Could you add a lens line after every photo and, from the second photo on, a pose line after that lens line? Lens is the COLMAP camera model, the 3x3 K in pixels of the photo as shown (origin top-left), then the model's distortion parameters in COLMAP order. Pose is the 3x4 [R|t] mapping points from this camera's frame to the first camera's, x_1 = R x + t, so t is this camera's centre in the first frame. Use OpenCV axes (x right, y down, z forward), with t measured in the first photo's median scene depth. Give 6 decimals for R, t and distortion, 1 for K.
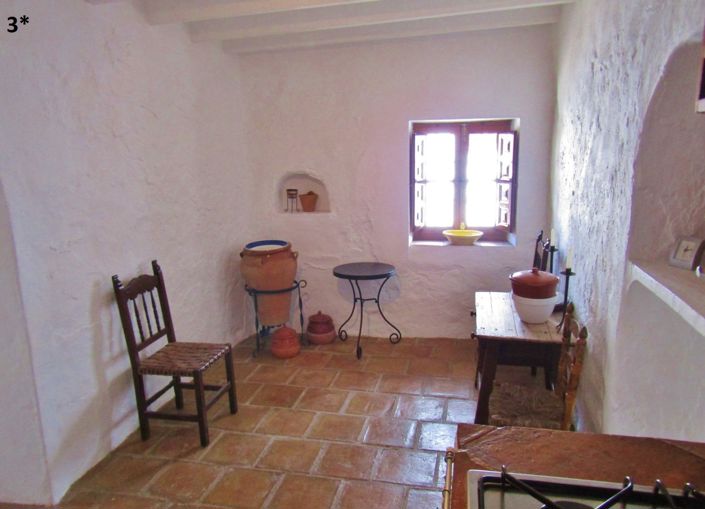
lens RADIAL K [[519.0, 0, 352.5], [0, 519.0, 254.5], [0, 0, 1]] dist [-0.007230, 0.001106]
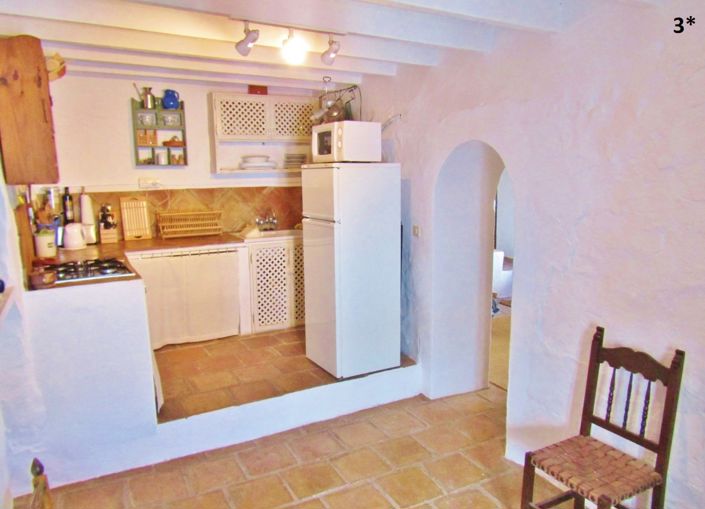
lens RADIAL K [[519.0, 0, 352.5], [0, 519.0, 254.5], [0, 0, 1]] dist [-0.007230, 0.001106]
pose [[-0.754428, 0.129823, -0.643417, 0.201849], [-0.124542, 0.934127, 0.334509, -0.155765], [0.644460, 0.332495, -0.688563, 0.641579]]
